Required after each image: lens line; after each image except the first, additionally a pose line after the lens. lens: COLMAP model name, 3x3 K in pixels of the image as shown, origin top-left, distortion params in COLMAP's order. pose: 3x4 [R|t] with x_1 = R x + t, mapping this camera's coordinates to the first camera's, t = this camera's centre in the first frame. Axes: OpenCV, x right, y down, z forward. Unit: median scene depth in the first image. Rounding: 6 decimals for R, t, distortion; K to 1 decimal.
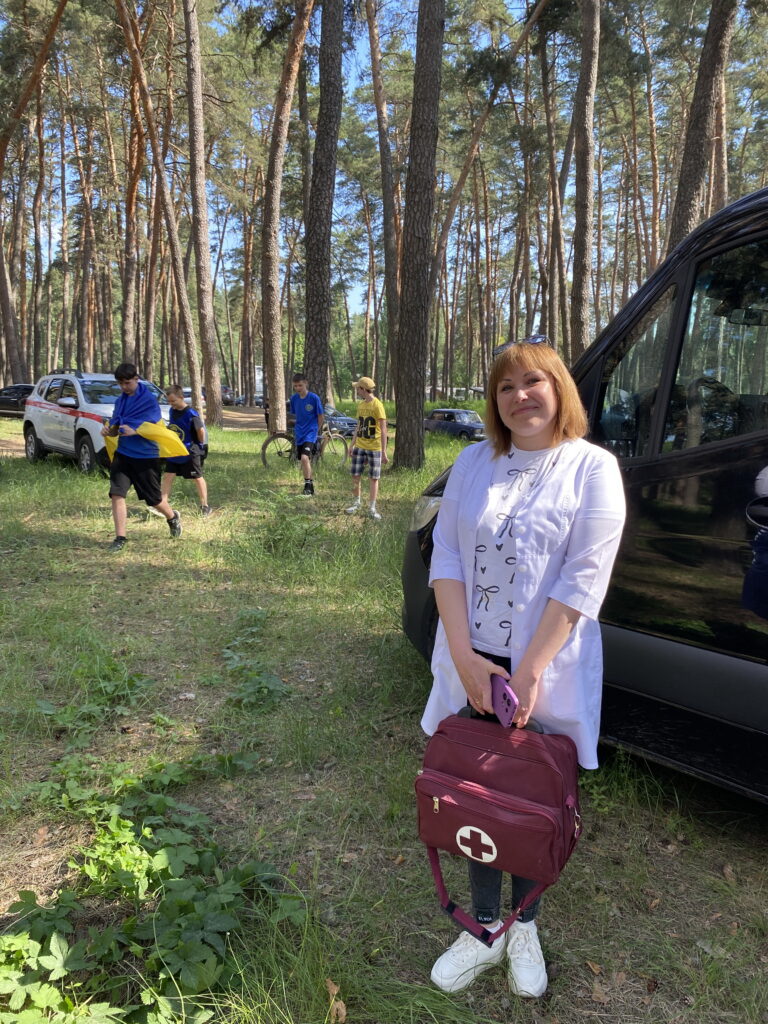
lens RADIAL K [[789.0, 0, 385.5], [0, 789.0, 509.0], [0, 0, 1]] dist [0.005657, -0.007944]
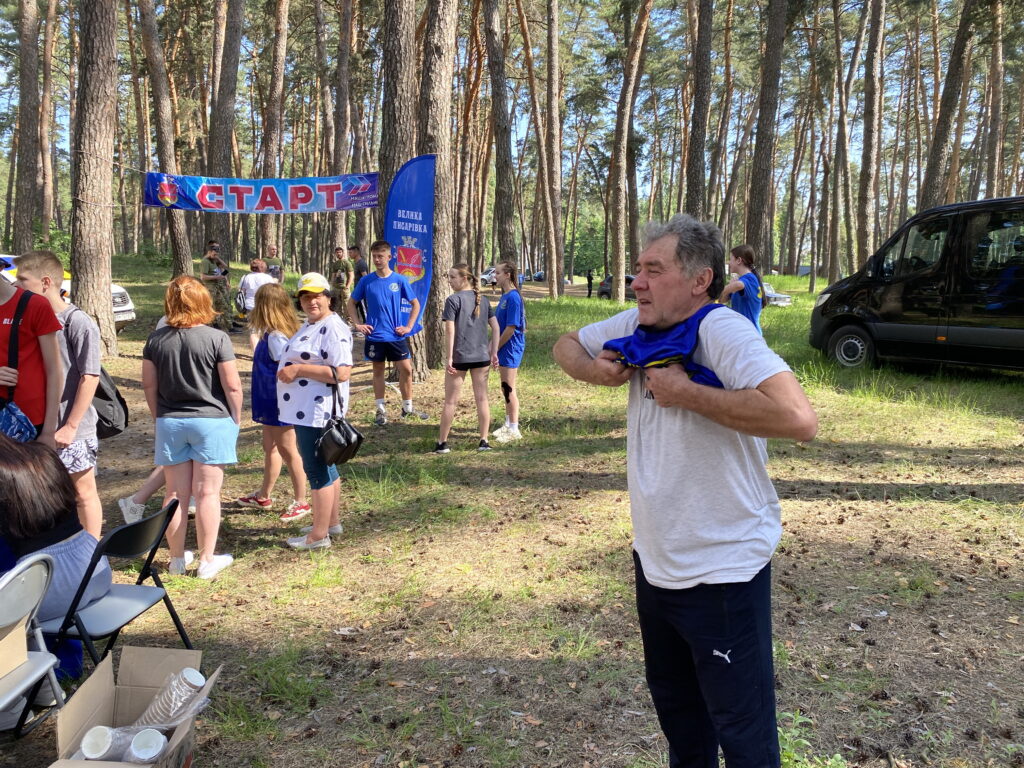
lens RADIAL K [[789.0, 0, 510.3], [0, 789.0, 385.4], [0, 0, 1]] dist [0.005657, -0.007944]
pose [[0.986021, 0.024760, -0.164770, -0.026818], [-0.025064, 0.999686, 0.000238, 0.015659], [0.164724, 0.003895, 0.986332, -0.095404]]
